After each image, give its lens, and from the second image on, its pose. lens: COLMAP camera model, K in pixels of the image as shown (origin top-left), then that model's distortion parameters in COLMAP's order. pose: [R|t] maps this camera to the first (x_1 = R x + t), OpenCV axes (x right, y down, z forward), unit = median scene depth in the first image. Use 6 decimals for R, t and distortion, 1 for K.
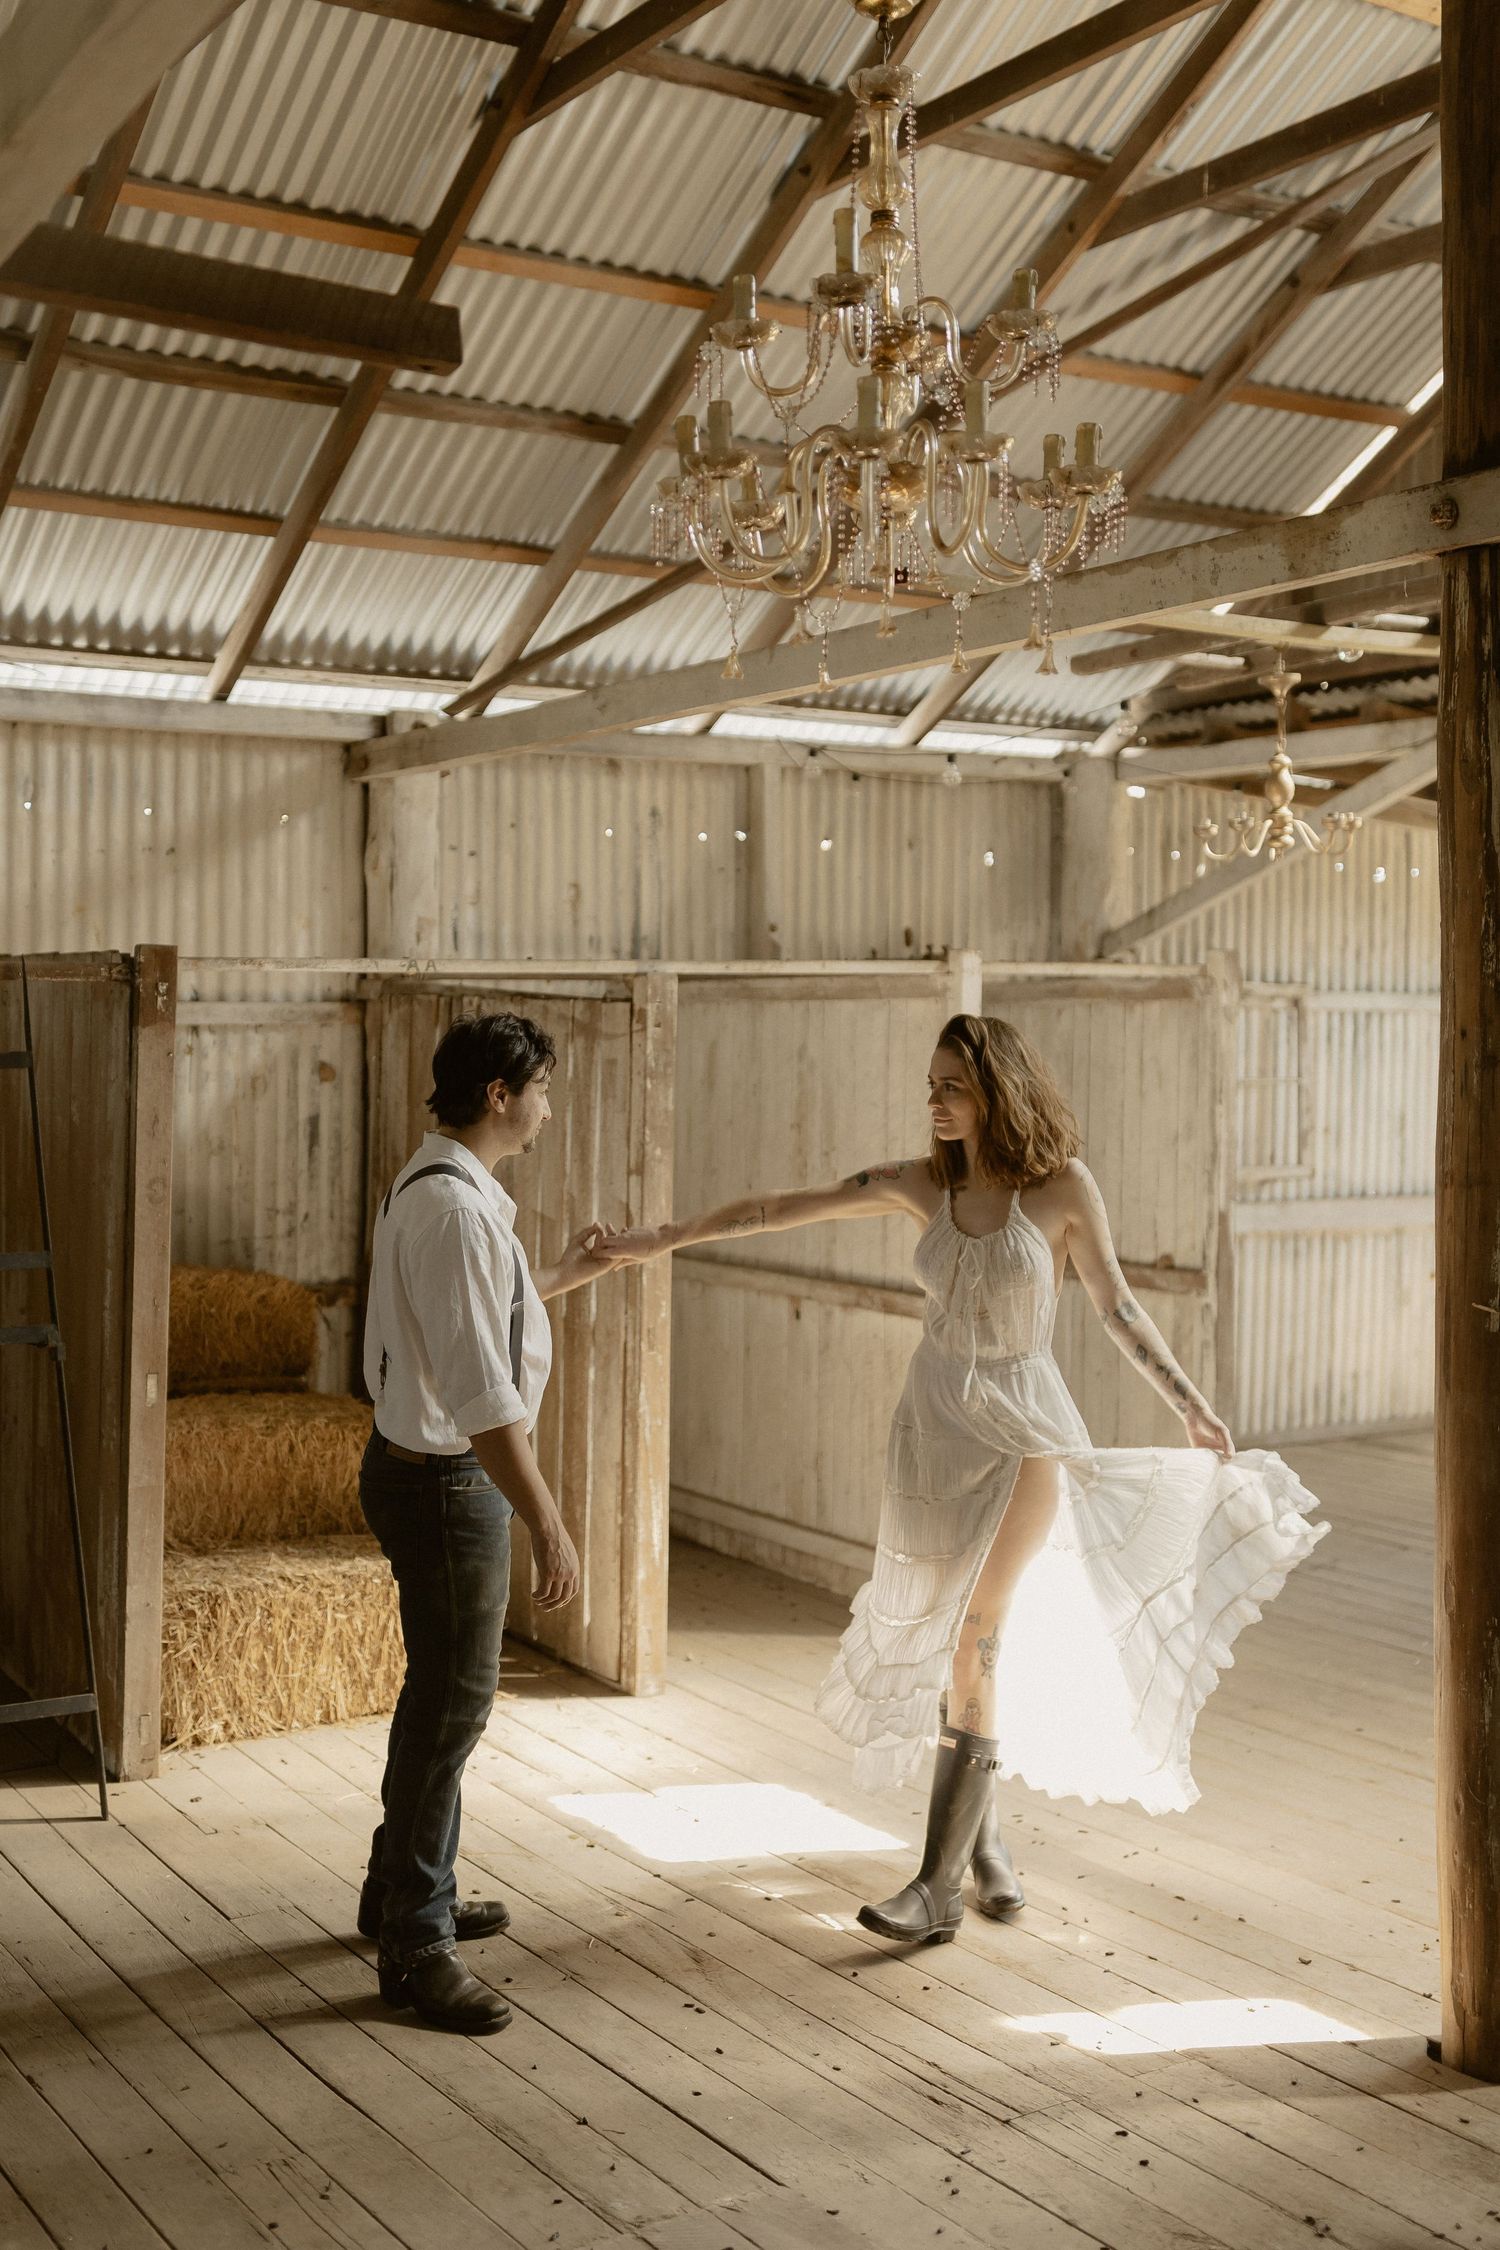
lens RADIAL K [[2422.1, 0, 667.9], [0, 2422.1, 1041.4], [0, 0, 1]] dist [0.008962, 0.000000]
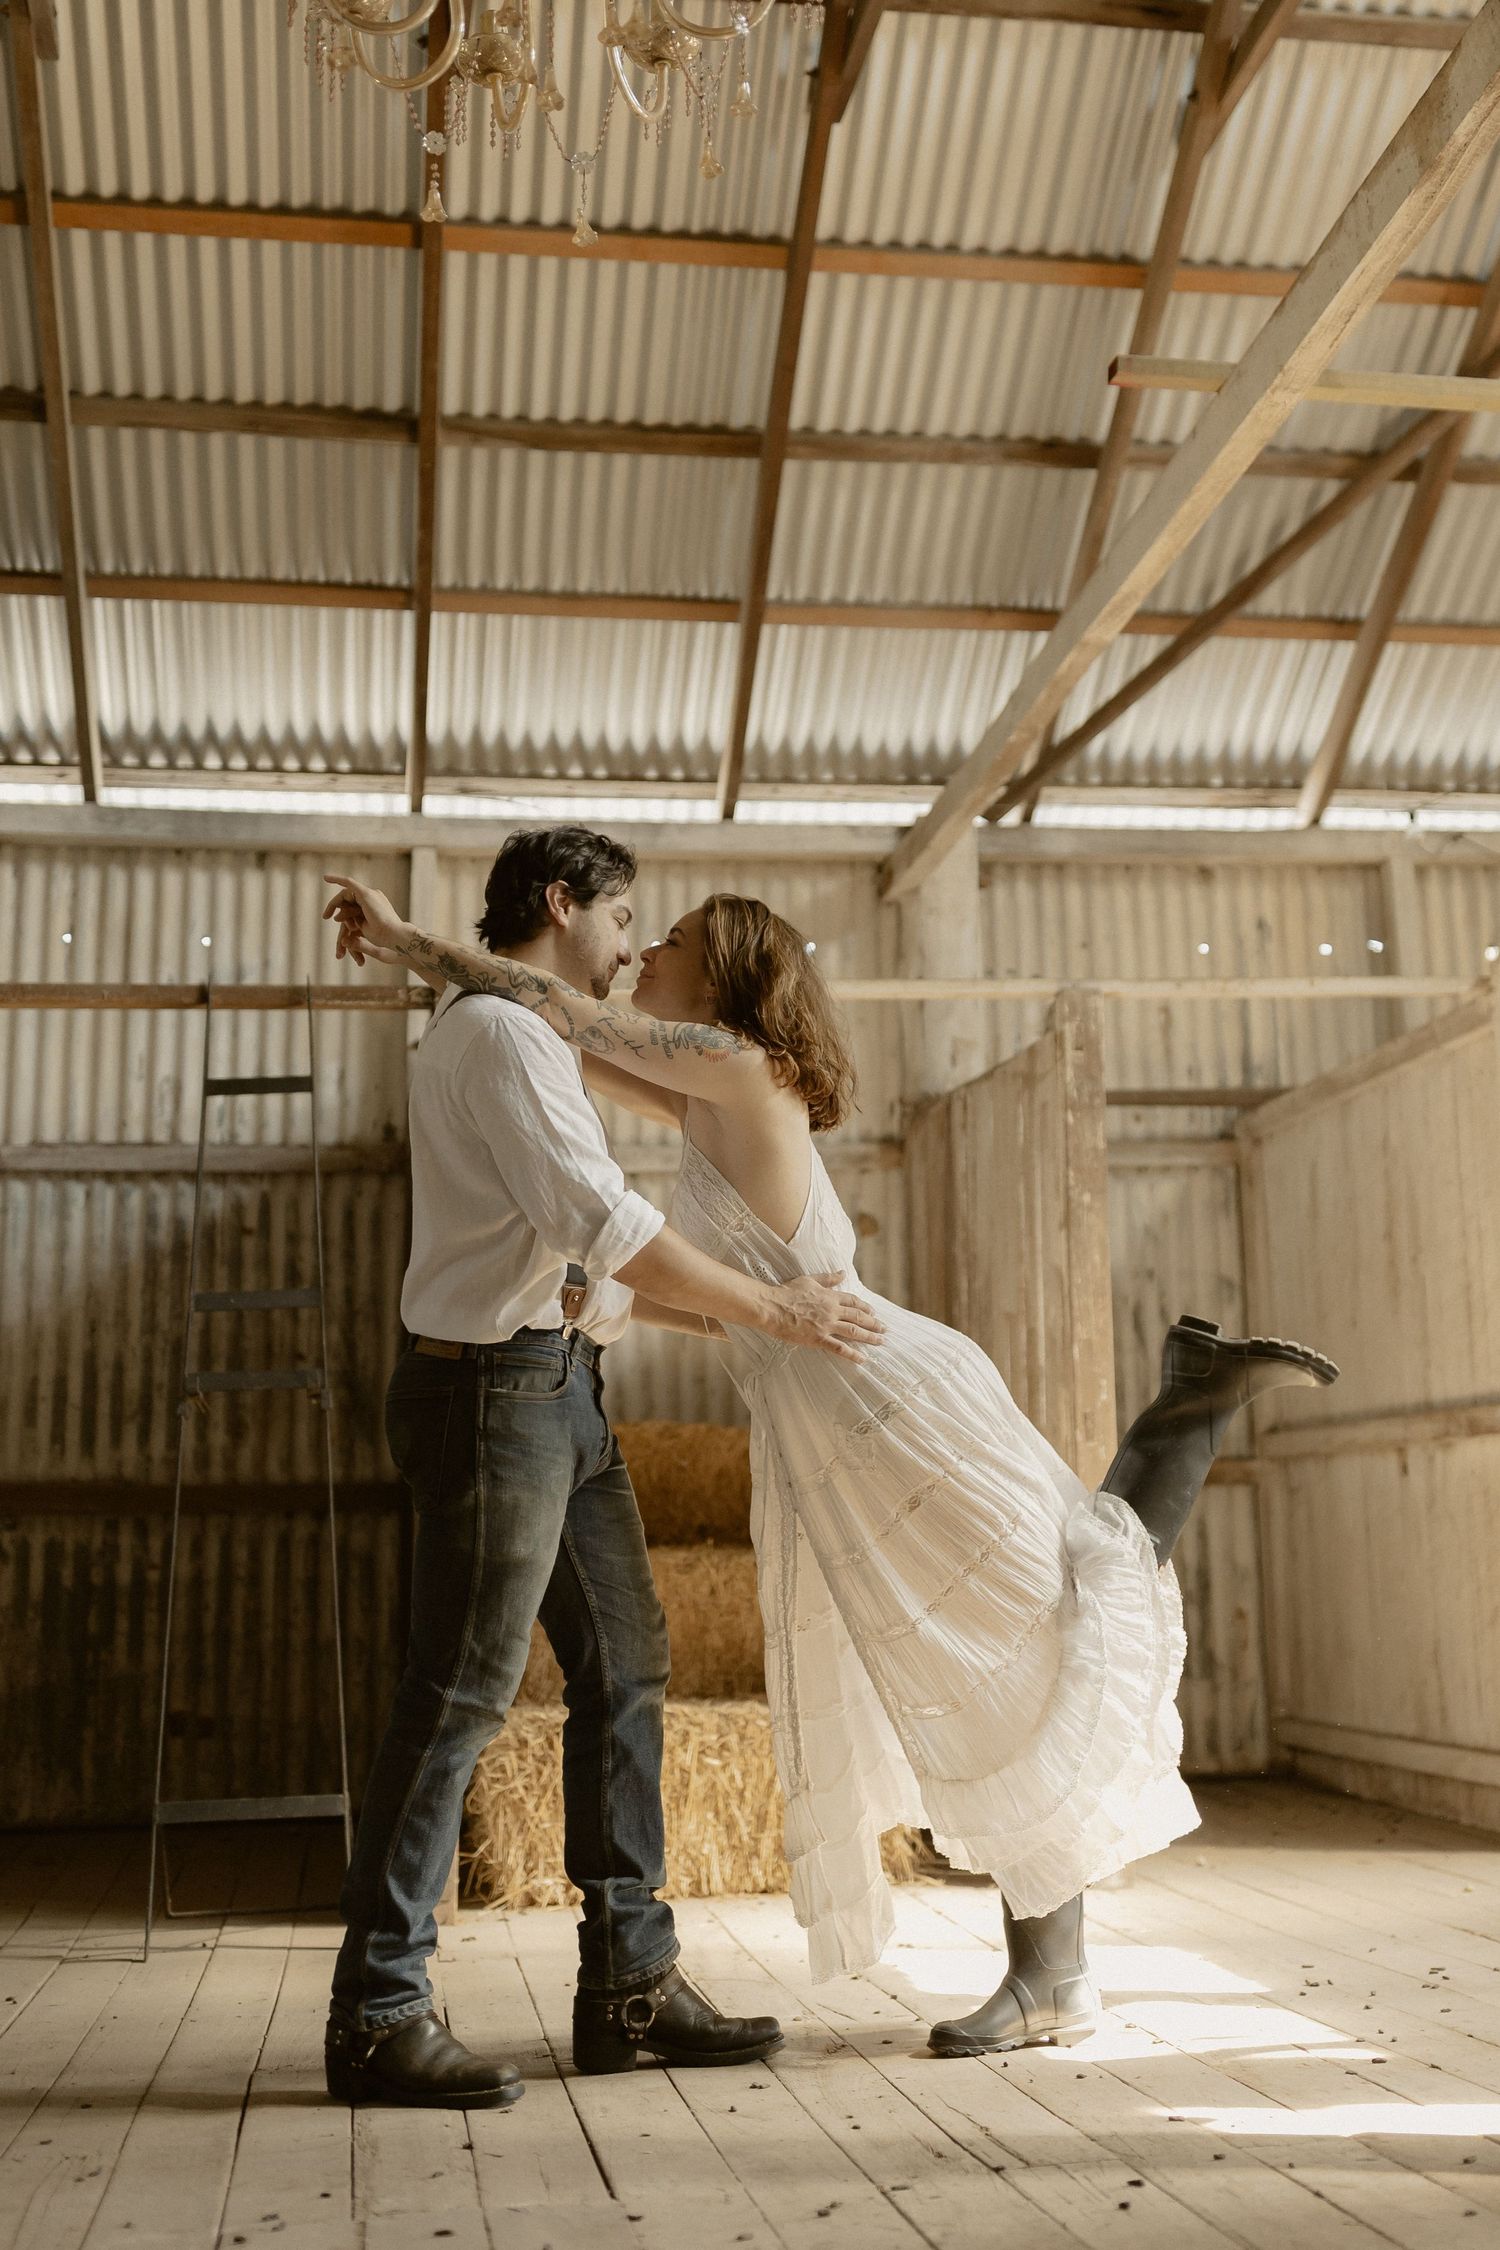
lens RADIAL K [[2623.9, 0, 846.9], [0, 2623.9, 965.5], [0, 0, 1]] dist [0.013318, 0.000000]
pose [[0.932713, -0.107289, -0.344290, 0.201682], [0.029949, 0.974465, -0.222533, 0.140621], [0.359374, 0.197248, 0.912109, 0.113511]]
